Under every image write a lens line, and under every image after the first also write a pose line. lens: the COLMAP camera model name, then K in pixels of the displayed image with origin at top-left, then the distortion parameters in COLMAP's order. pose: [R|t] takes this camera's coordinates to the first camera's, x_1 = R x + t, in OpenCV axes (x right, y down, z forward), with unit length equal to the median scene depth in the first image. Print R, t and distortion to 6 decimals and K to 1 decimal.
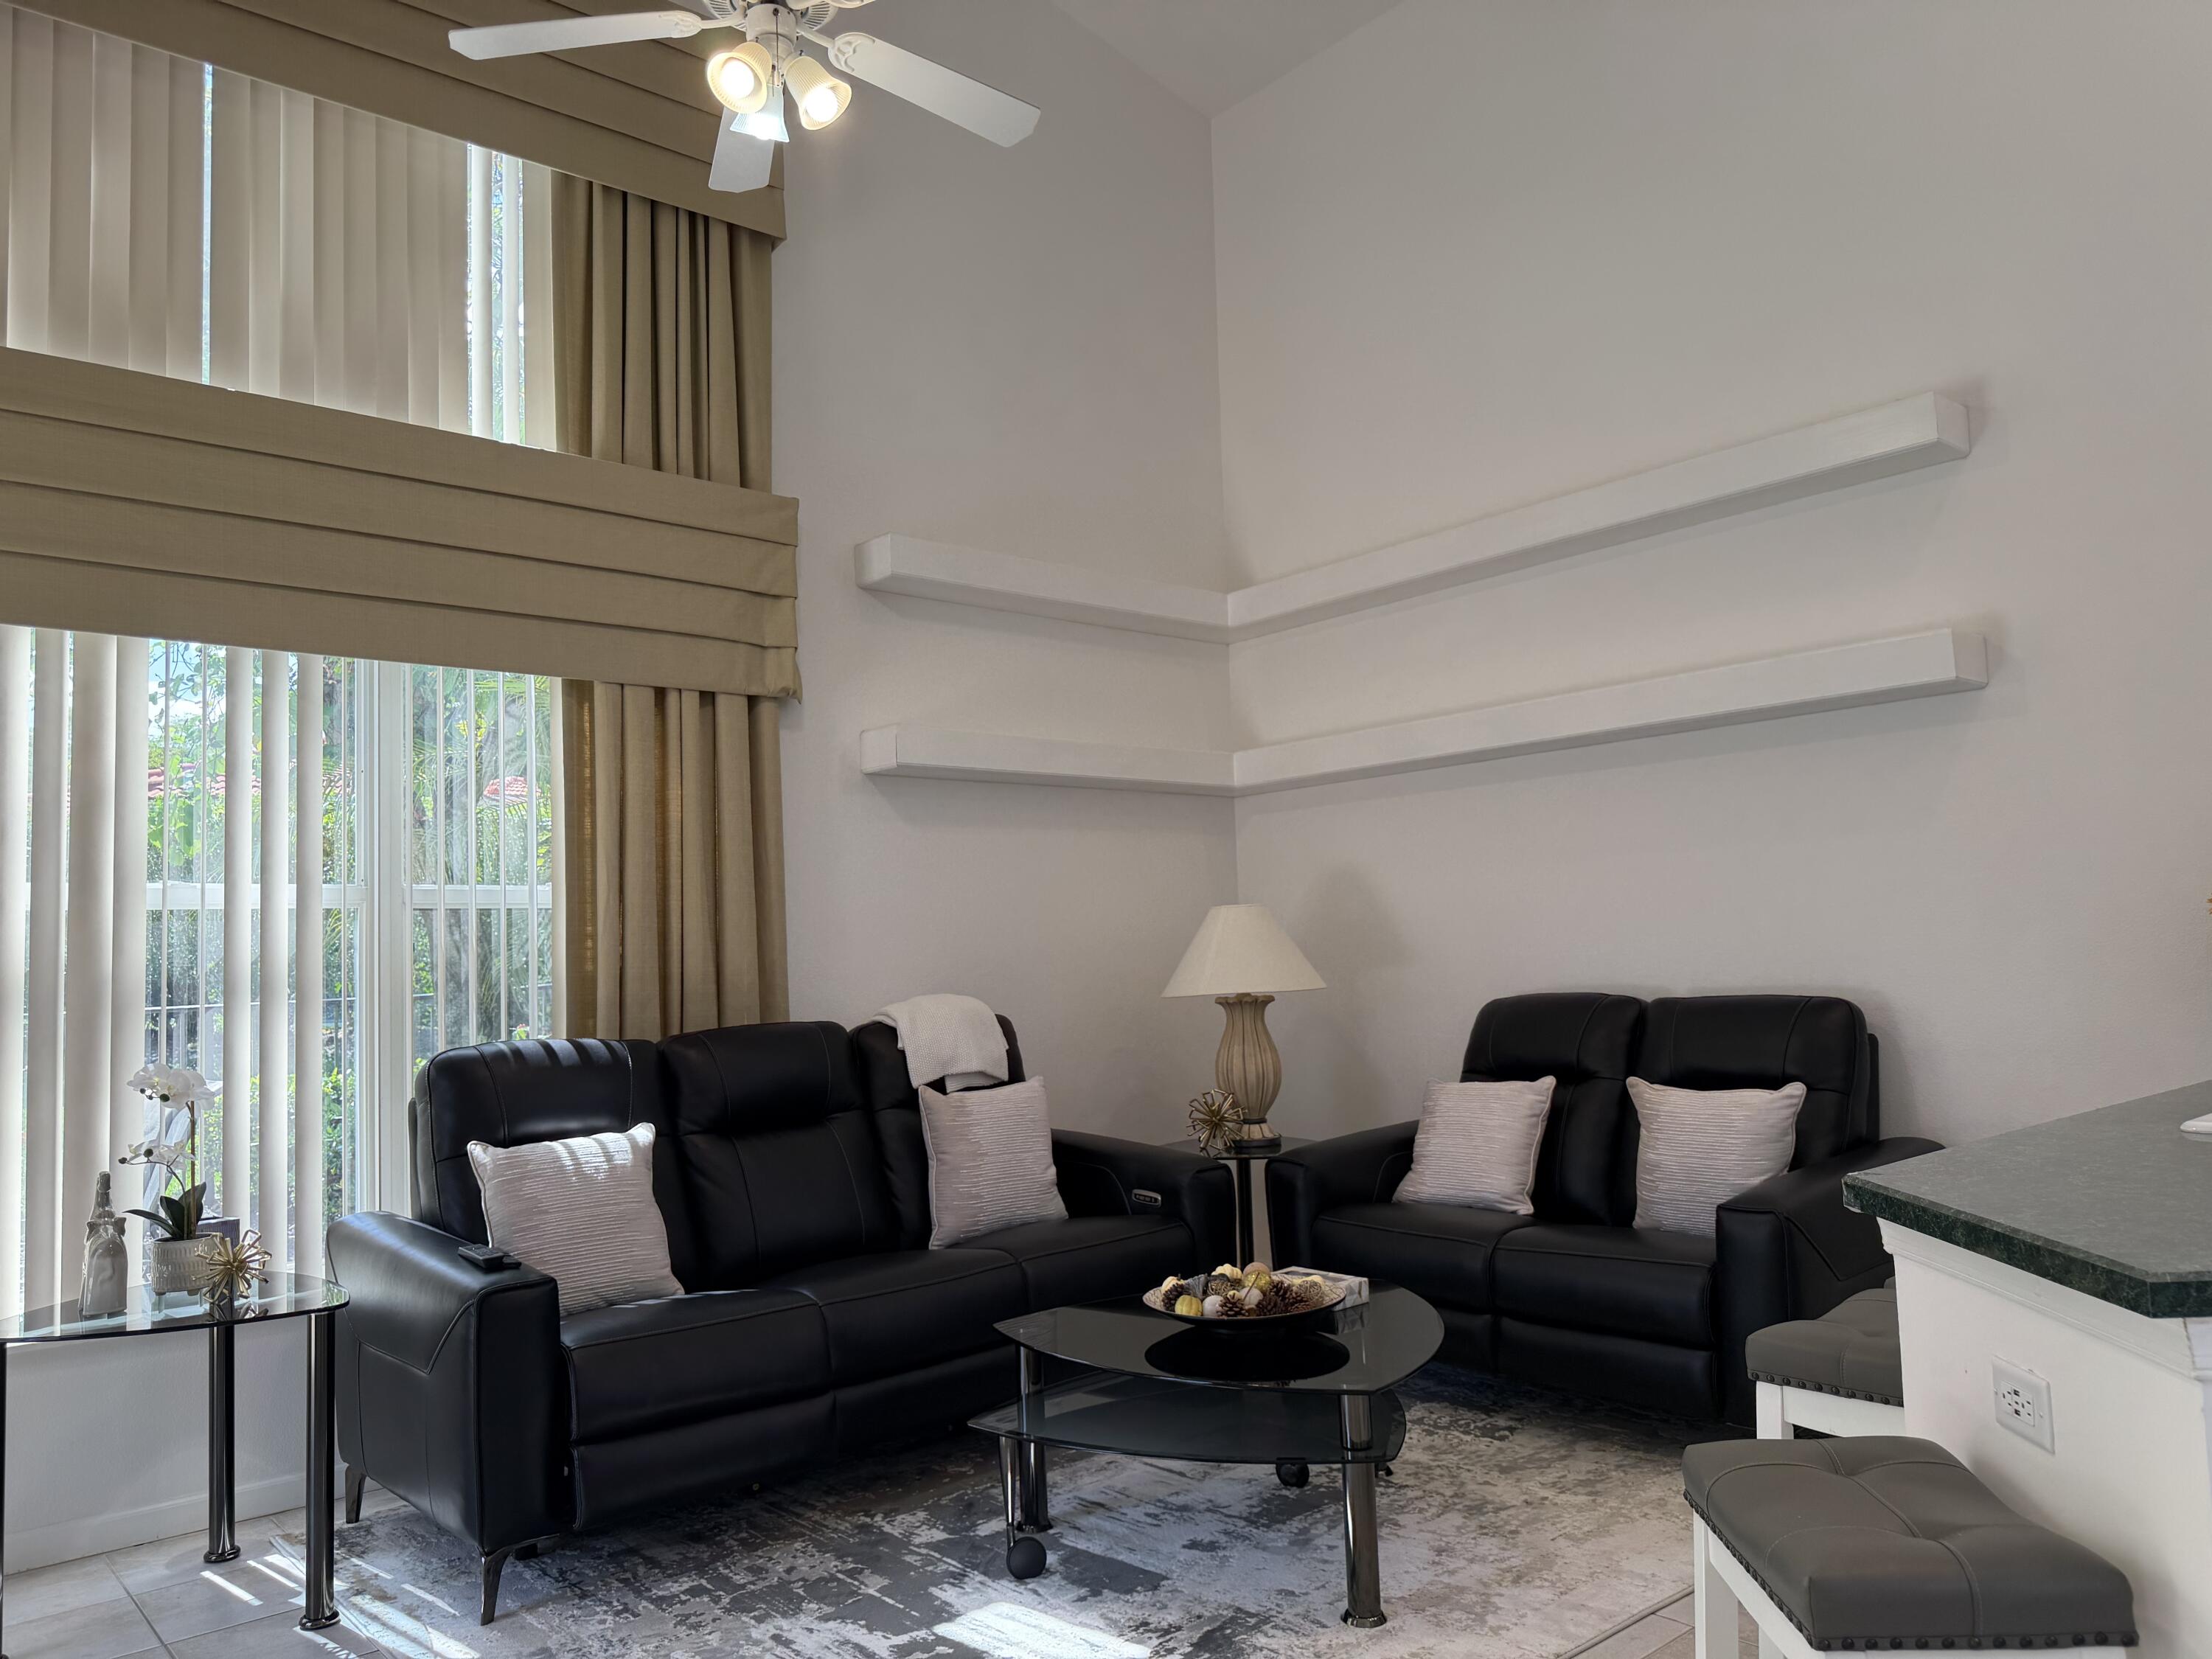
lens RADIAL K [[1569.8, 0, 1102.0], [0, 1569.8, 834.3], [0, 0, 1]] dist [0.070686, -0.081744]
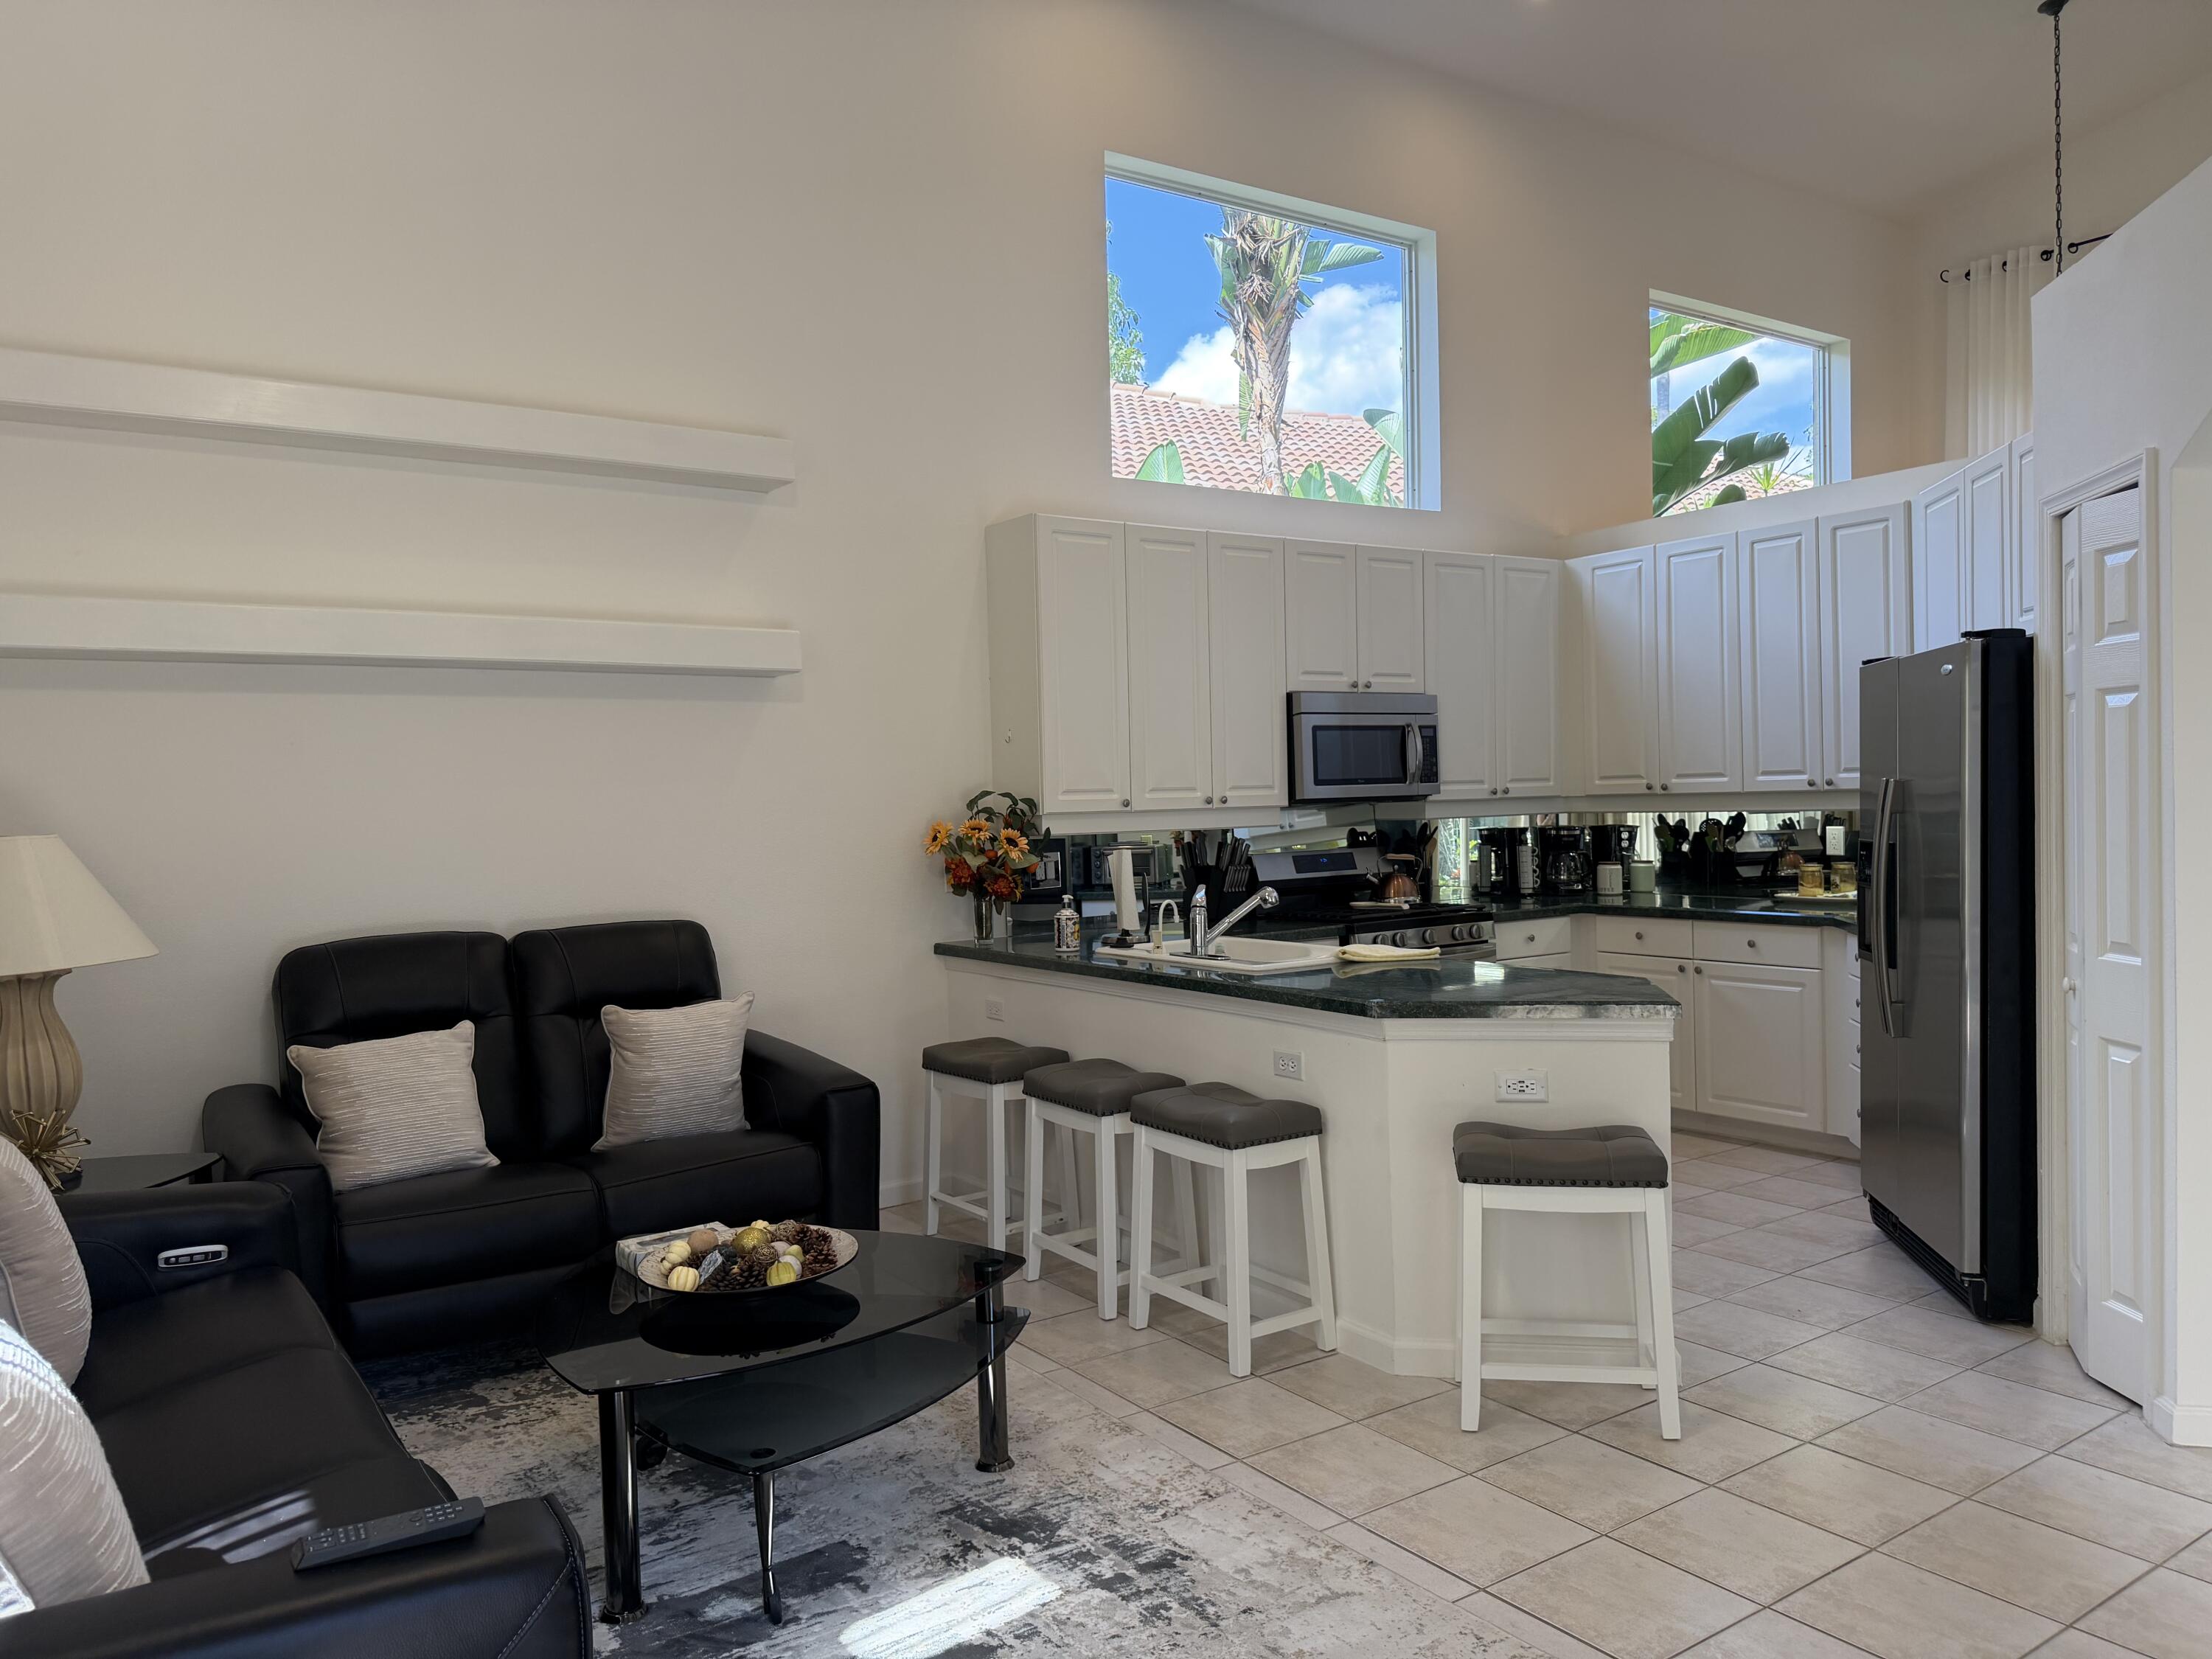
lens RADIAL K [[1569.8, 0, 1096.5], [0, 1569.8, 820.6], [0, 0, 1]] dist [0.070686, -0.081744]
pose [[0.144966, 0.006841, 0.989413, -0.814936], [-0.051256, 0.998685, 0.000605, 0.016054], [-0.988108, -0.050801, 0.145126, 0.655313]]
